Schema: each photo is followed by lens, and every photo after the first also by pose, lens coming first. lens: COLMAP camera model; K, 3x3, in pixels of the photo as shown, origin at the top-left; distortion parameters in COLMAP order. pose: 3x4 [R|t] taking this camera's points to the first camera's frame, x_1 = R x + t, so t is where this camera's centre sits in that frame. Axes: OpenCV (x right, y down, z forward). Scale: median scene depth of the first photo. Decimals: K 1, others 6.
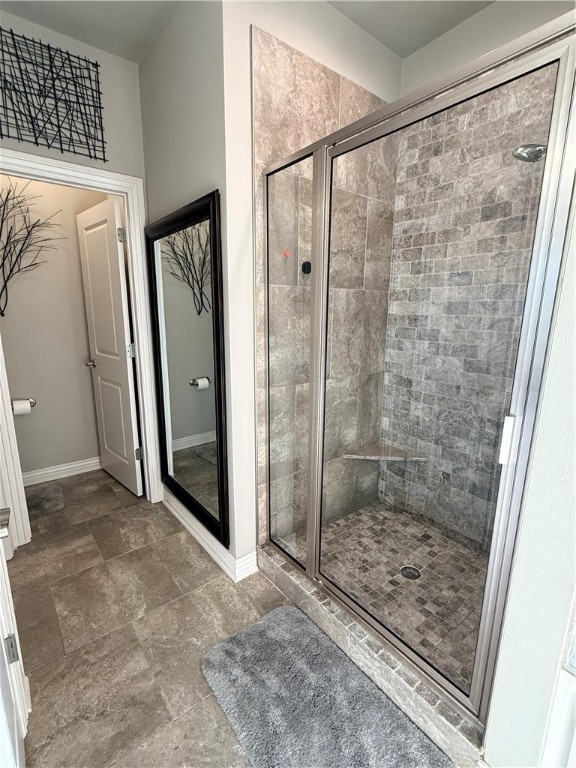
lens RADIAL K [[359.7, 0, 285.8], [0, 359.7, 383.3], [0, 0, 1]] dist [-0.003447, -0.000174]
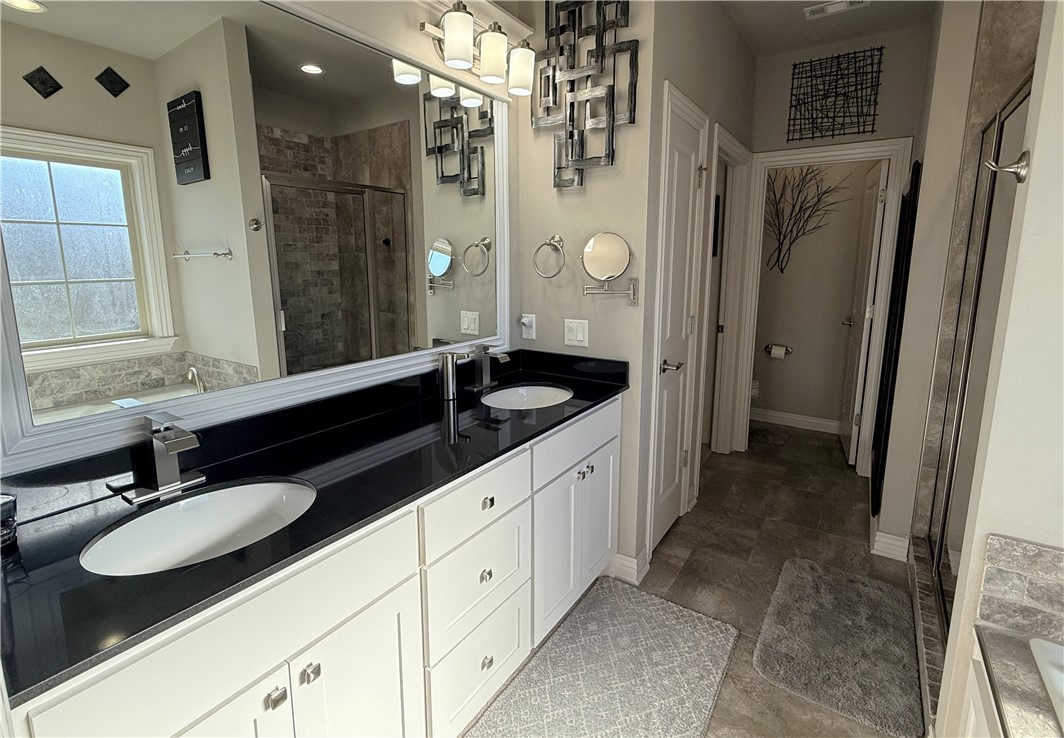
lens RADIAL K [[500.4, 0, 521.2], [0, 500.4, 341.2], [0, 0, 1]] dist [0.000554, 0.000035]
pose [[0.280569, 0.148740, -0.948239, 0.755451], [-0.192301, 0.976601, 0.096290, 0.050664], [0.940373, 0.155331, 0.302606, -0.363108]]
